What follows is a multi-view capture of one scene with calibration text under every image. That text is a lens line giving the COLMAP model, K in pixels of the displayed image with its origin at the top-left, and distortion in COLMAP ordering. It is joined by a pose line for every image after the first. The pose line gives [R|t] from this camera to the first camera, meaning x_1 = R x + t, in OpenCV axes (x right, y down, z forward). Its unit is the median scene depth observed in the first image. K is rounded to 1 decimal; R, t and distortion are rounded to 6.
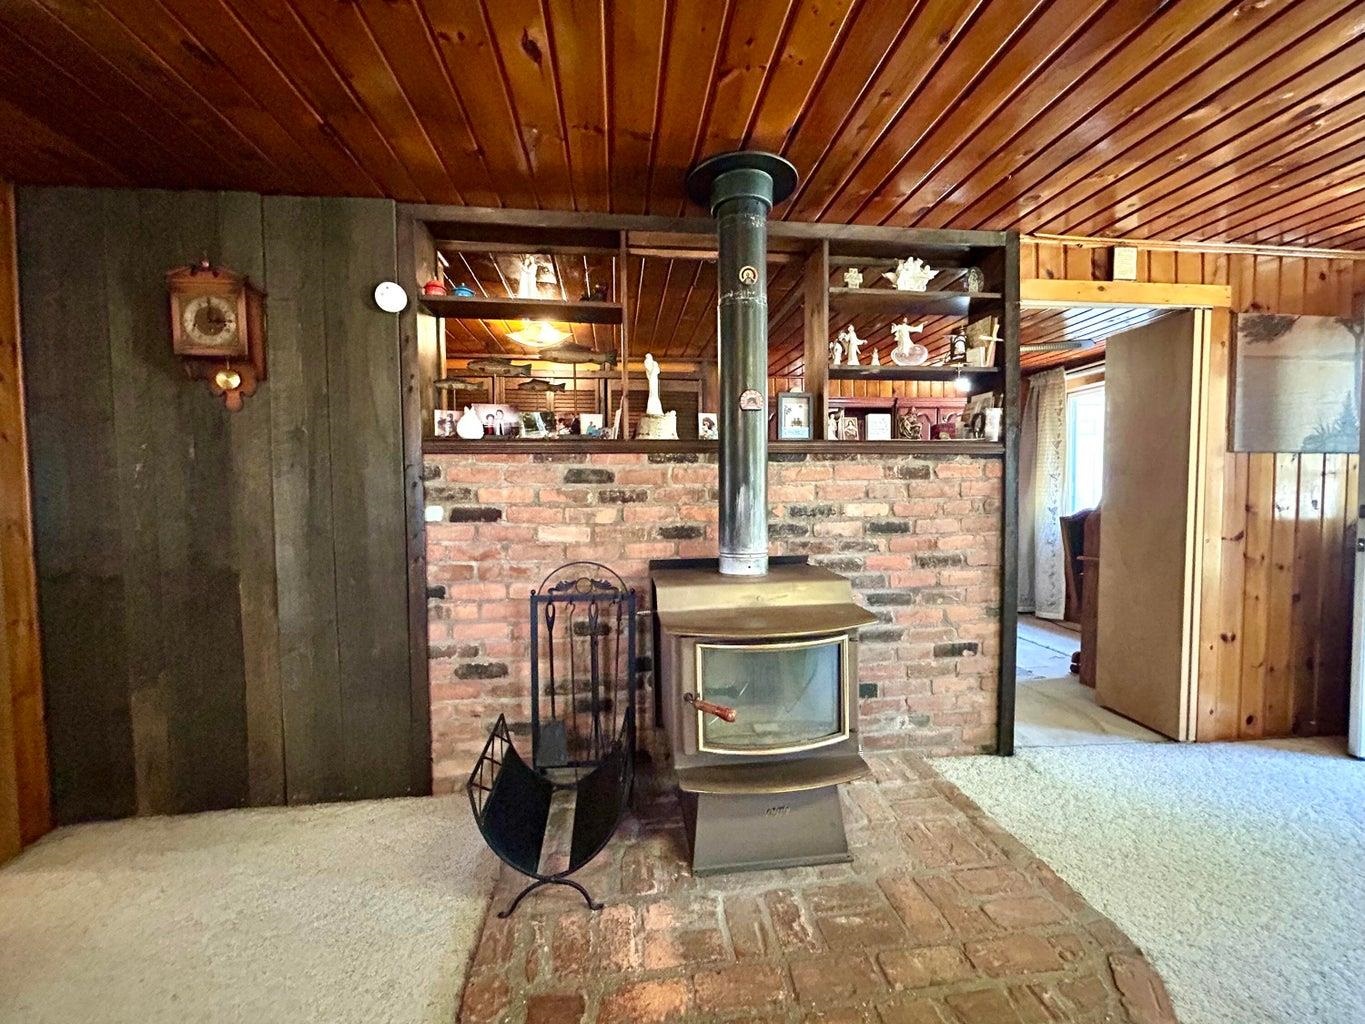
lens RADIAL K [[549.3, 0, 682.5], [0, 549.3, 512.0], [0, 0, 1]] dist [0.000315, -0.000412]
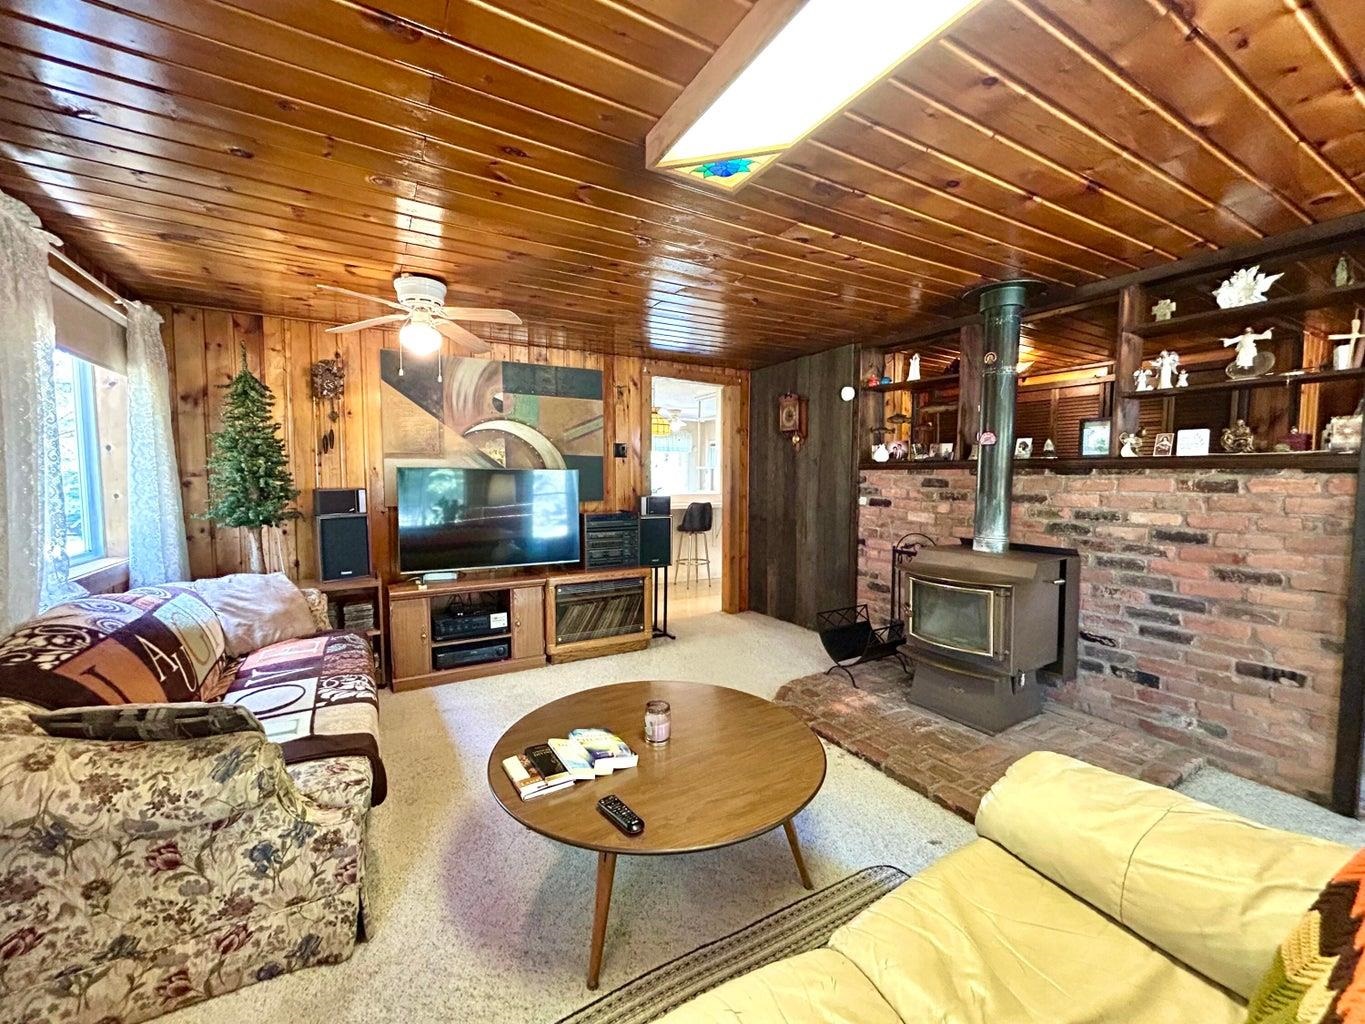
lens RADIAL K [[549.3, 0, 682.5], [0, 549.3, 512.0], [0, 0, 1]] dist [0.000315, -0.000412]
pose [[0.403785, 0.073229, -0.911918, 0.974147], [-0.043990, 0.997192, 0.060598, -0.043026], [0.913796, 0.015647, 0.405873, -0.332990]]
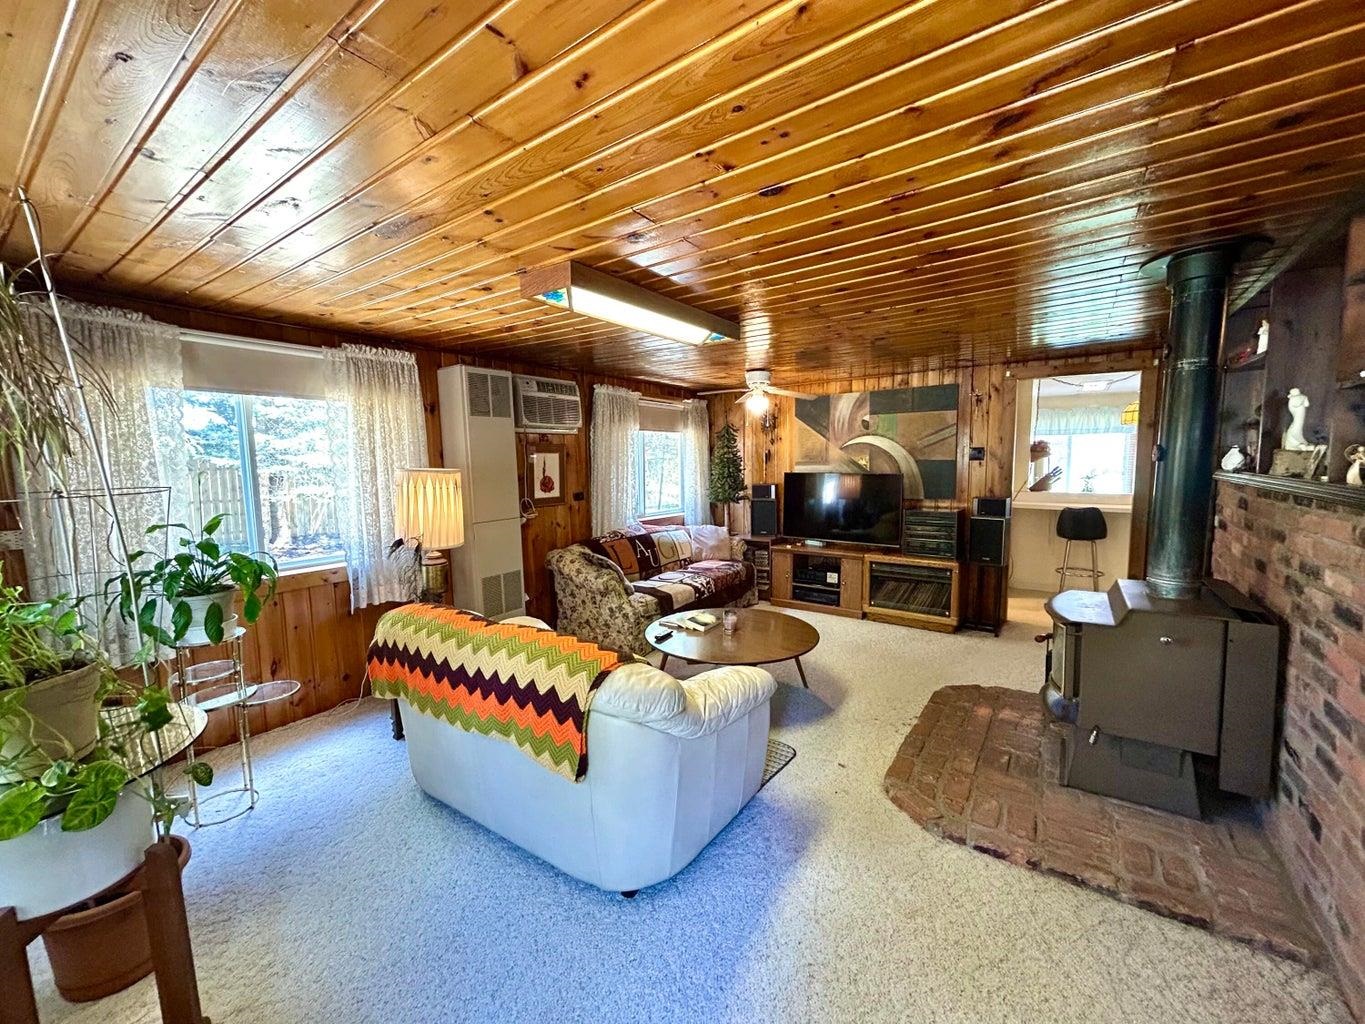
lens RADIAL K [[549.3, 0, 682.5], [0, 549.3, 512.0], [0, 0, 1]] dist [0.000315, -0.000412]
pose [[-0.662946, 0.090807, -0.743140, 1.432190], [-0.010700, 0.991366, 0.130684, -0.177410], [0.748591, 0.094588, -0.656251, 0.828706]]
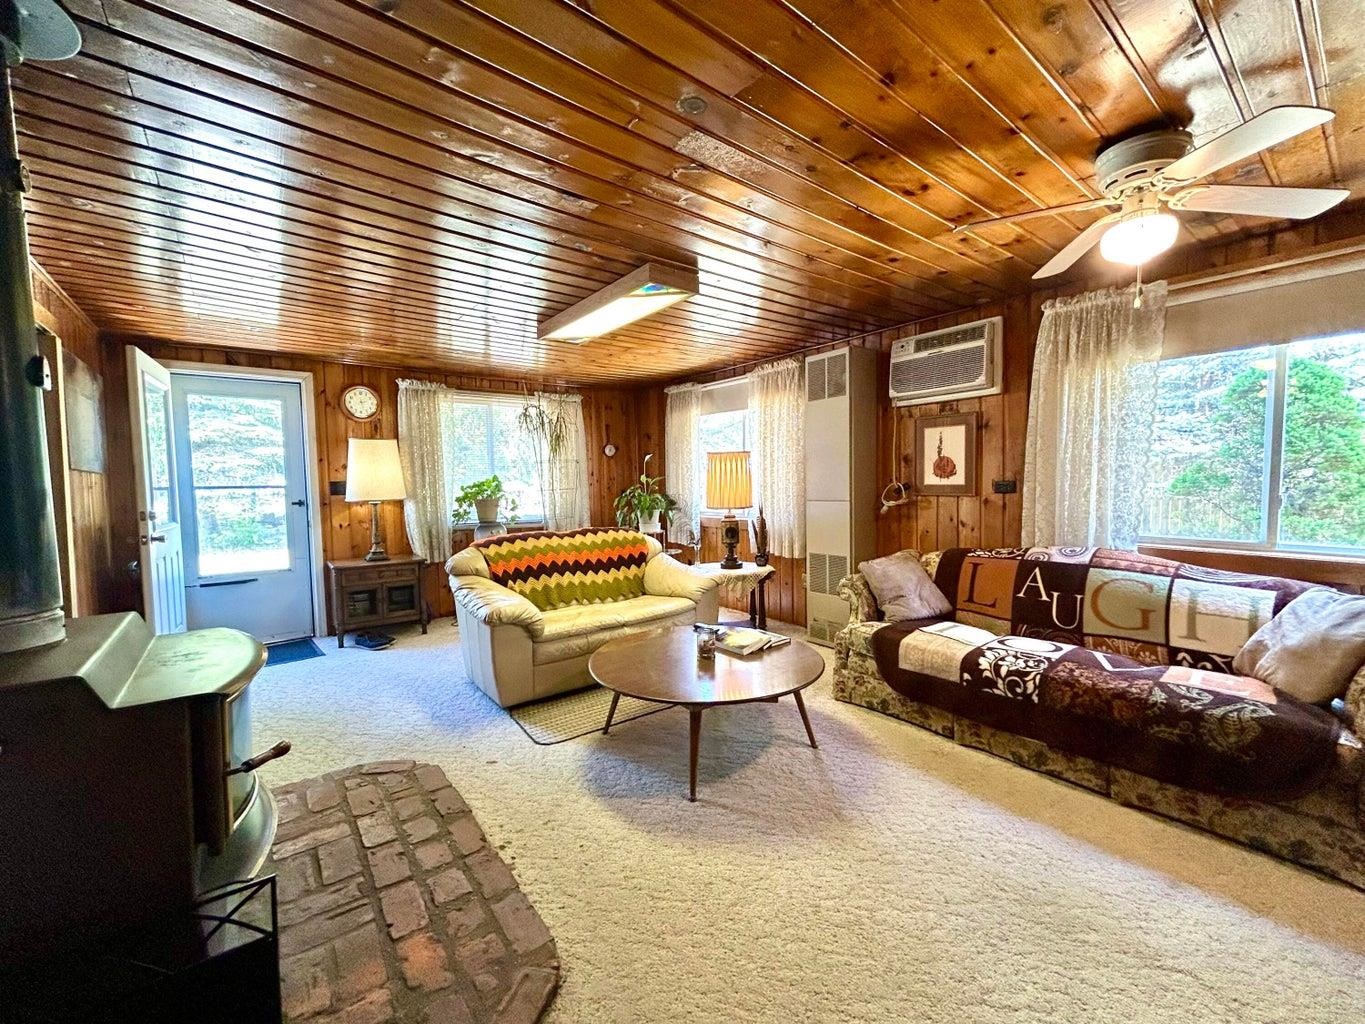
lens RADIAL K [[549.3, 0, 682.5], [0, 549.3, 512.0], [0, 0, 1]] dist [0.000315, -0.000412]
pose [[-0.528684, -0.032783, 0.848185, -0.668402], [0.055669, 0.995763, 0.073186, -0.039494], [-0.846991, 0.085910, -0.524620, 0.575522]]
